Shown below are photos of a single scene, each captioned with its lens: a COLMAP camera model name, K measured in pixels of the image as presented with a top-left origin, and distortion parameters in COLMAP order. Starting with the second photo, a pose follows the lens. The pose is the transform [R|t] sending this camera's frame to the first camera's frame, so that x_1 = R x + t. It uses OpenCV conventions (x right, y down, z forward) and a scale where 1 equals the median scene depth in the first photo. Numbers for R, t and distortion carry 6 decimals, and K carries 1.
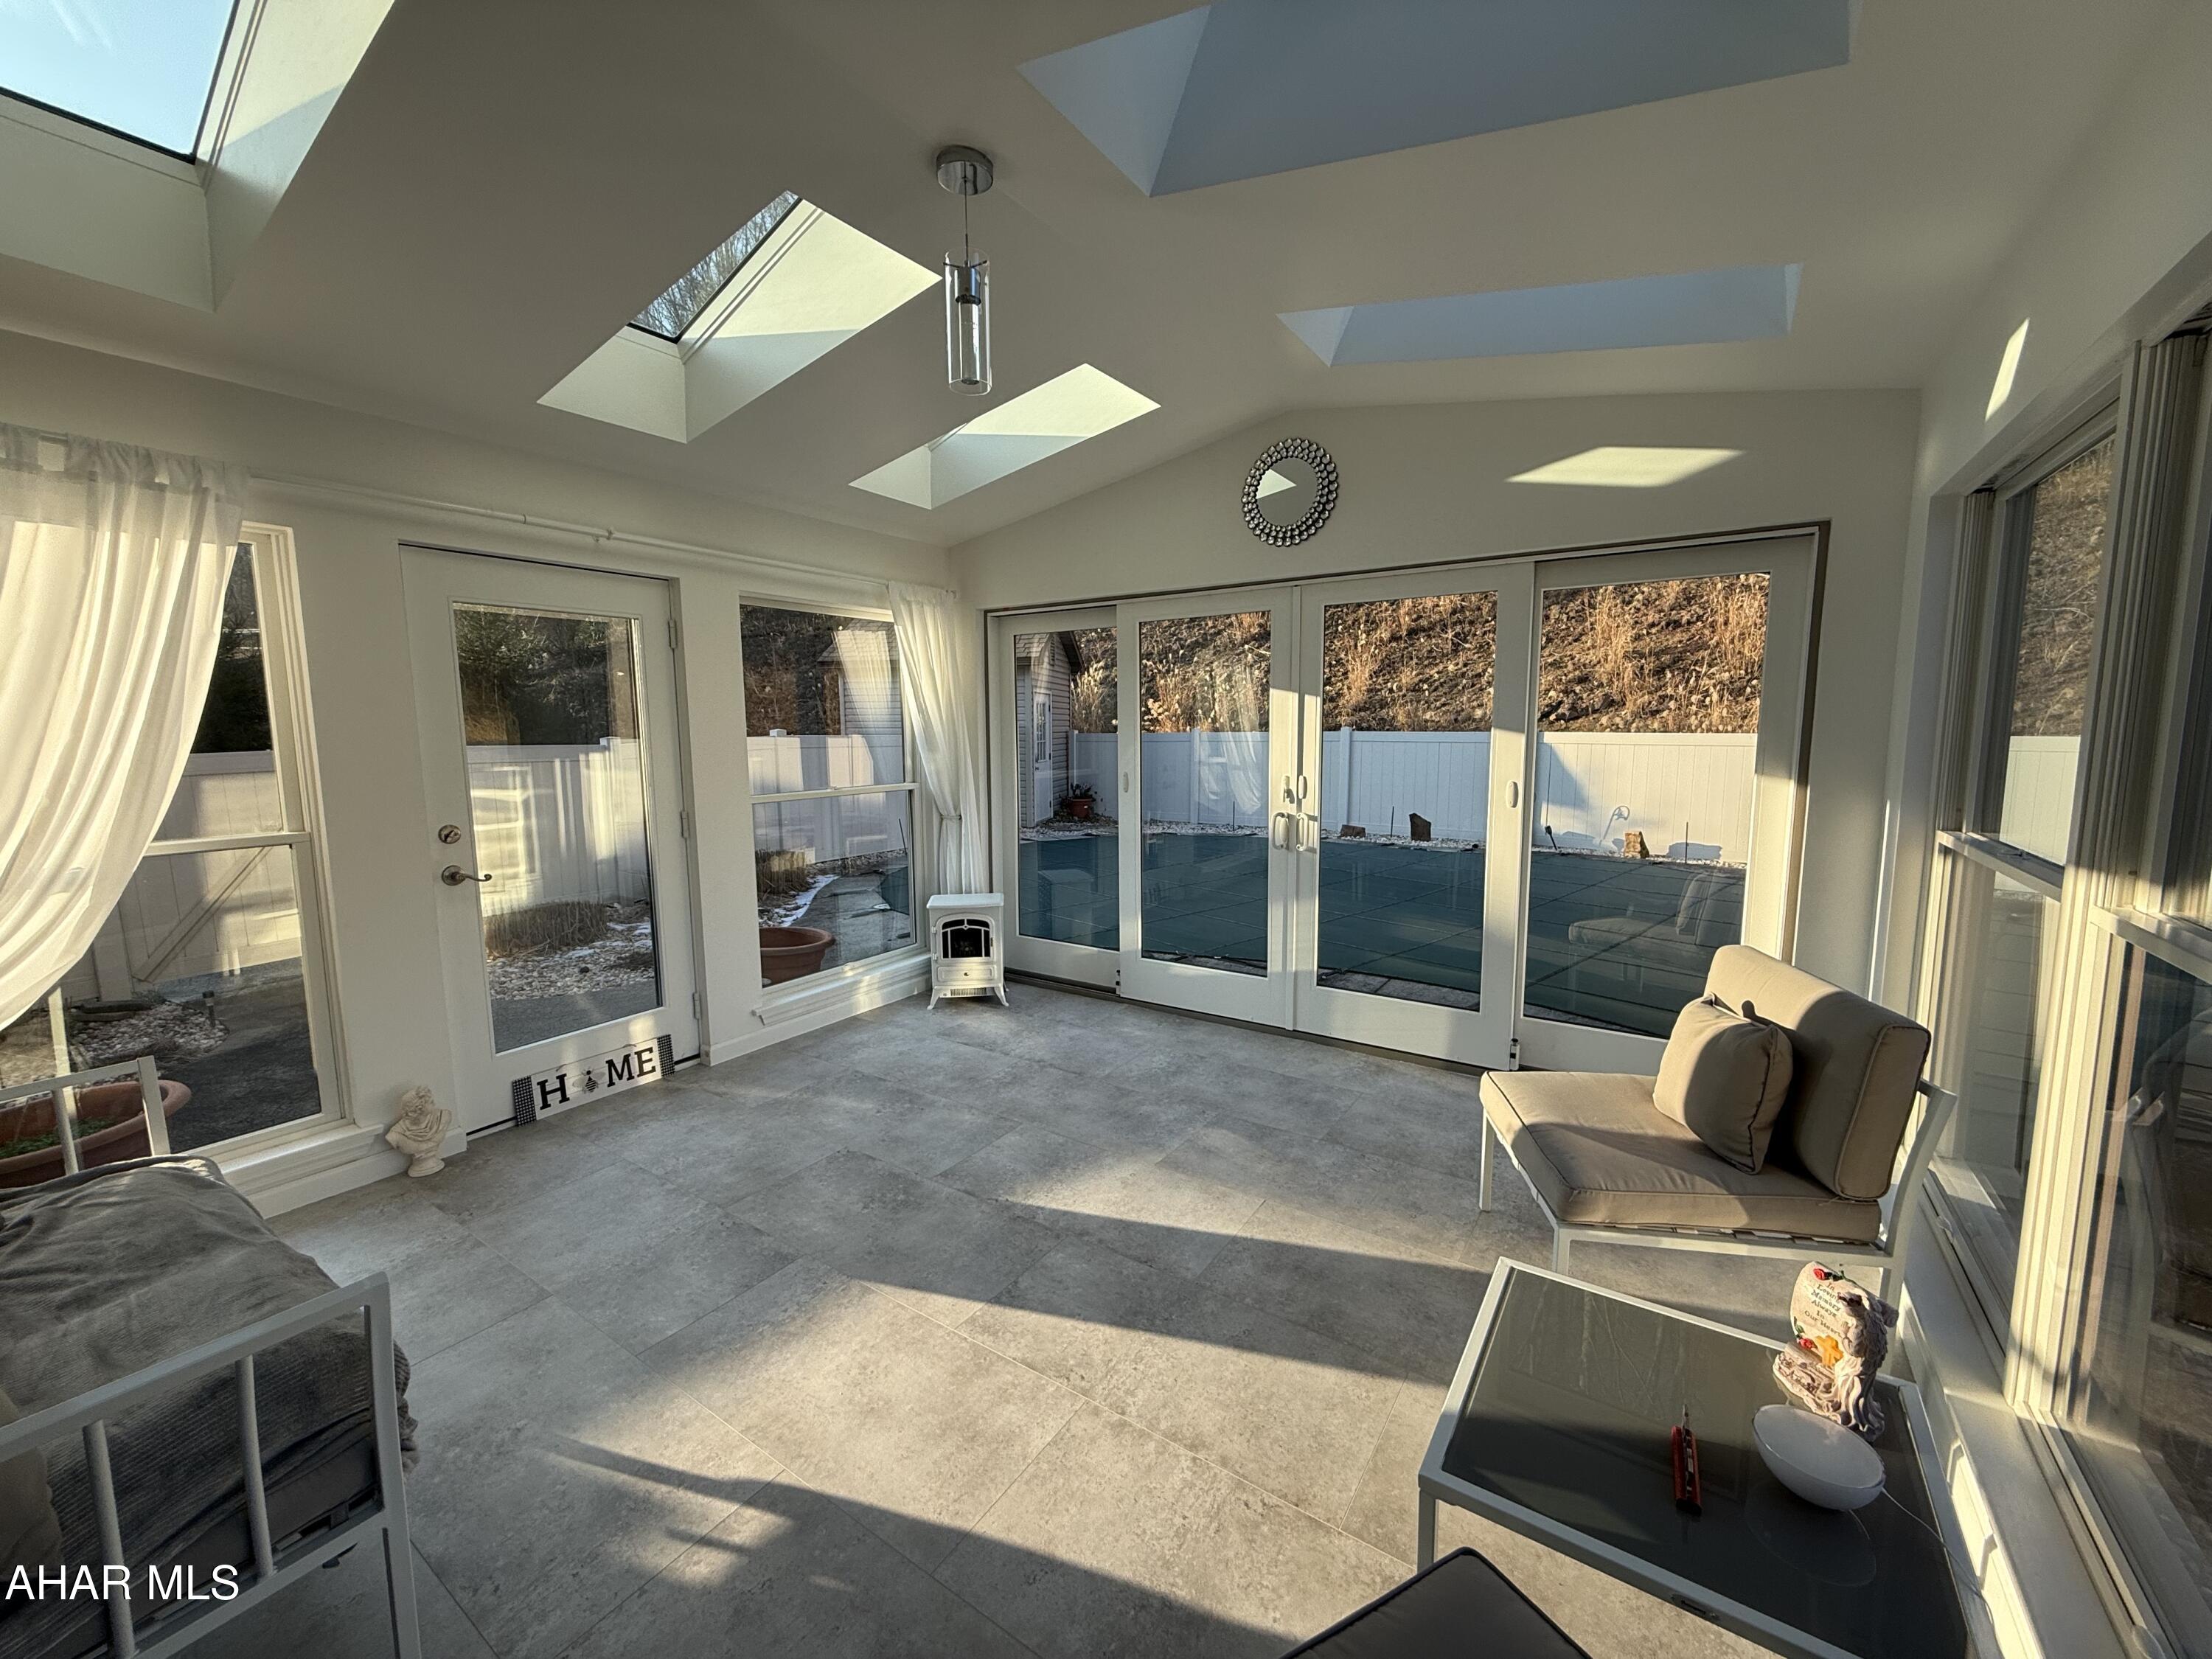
lens RADIAL K [[879.7, 0, 1104.7], [0, 879.7, 827.4], [0, 0, 1]] dist [0.002658, 0.000058]
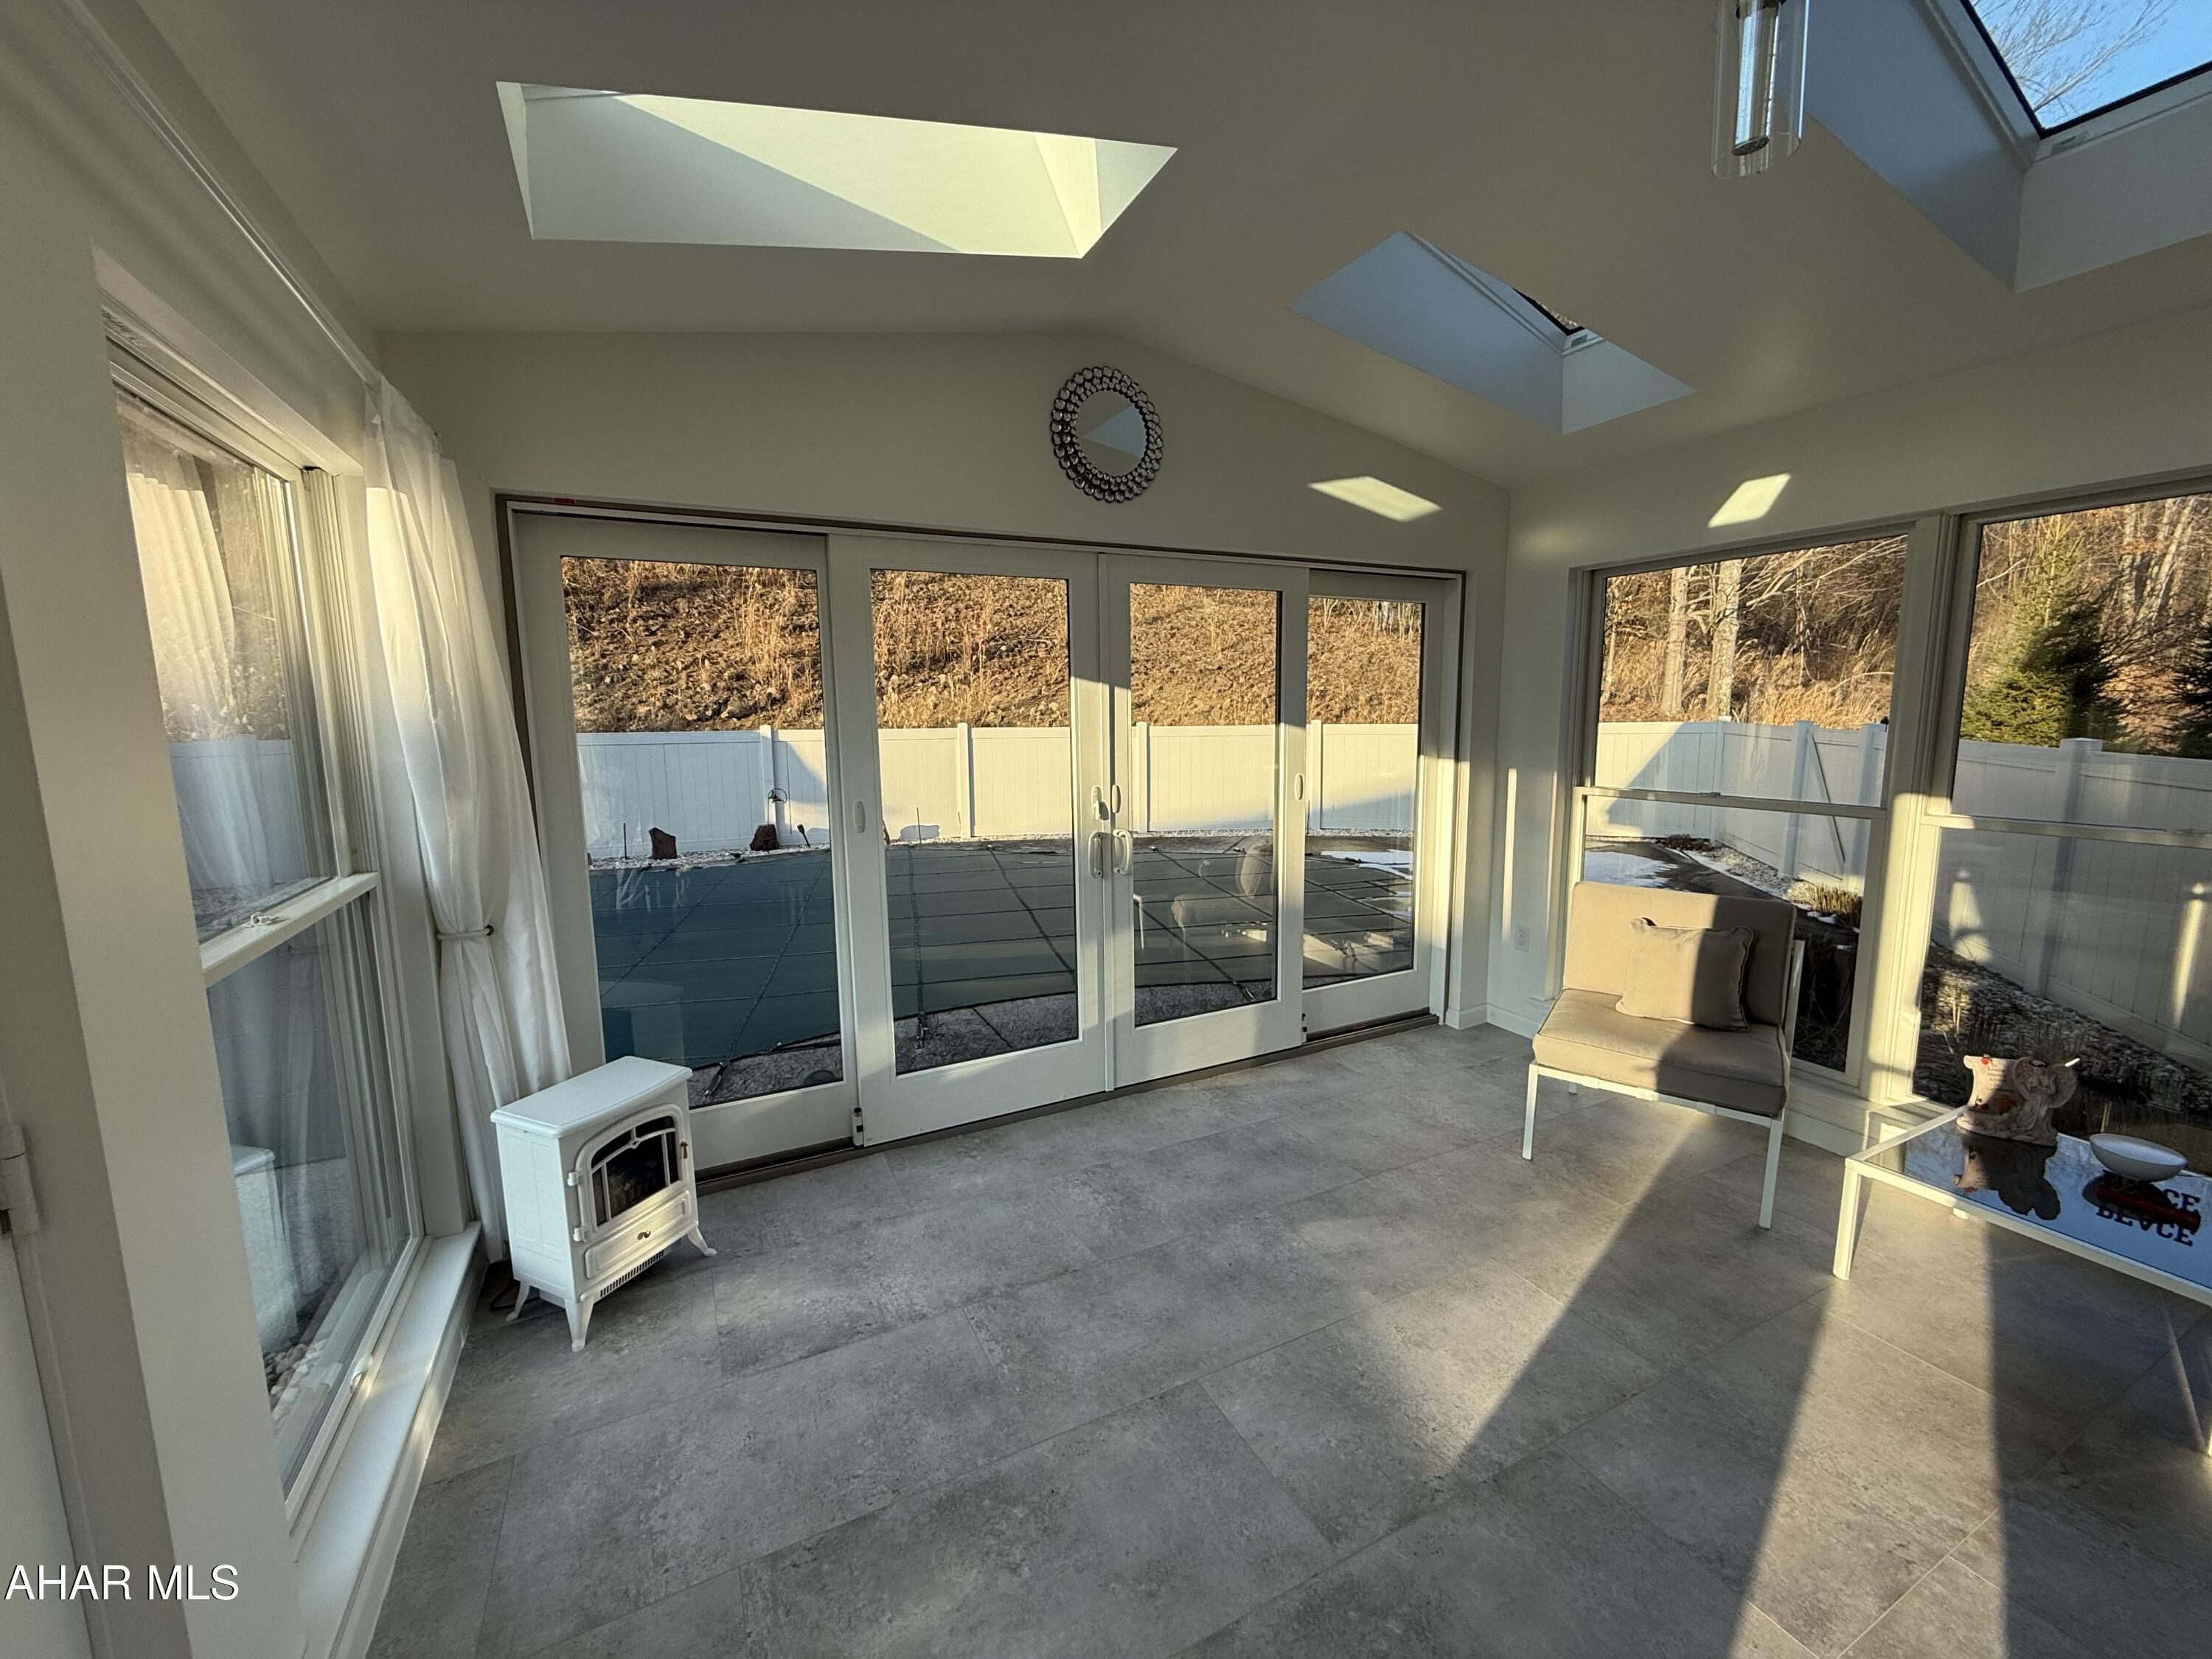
lens RADIAL K [[879.7, 0, 1102.5], [0, 879.7, 826.5], [0, 0, 1]] dist [0.002658, 0.000058]
pose [[0.497215, -0.114147, 0.860086, -0.498089], [0.112845, 0.991396, 0.066338, -0.075864], [-0.860258, 0.064072, 0.505818, 0.592827]]
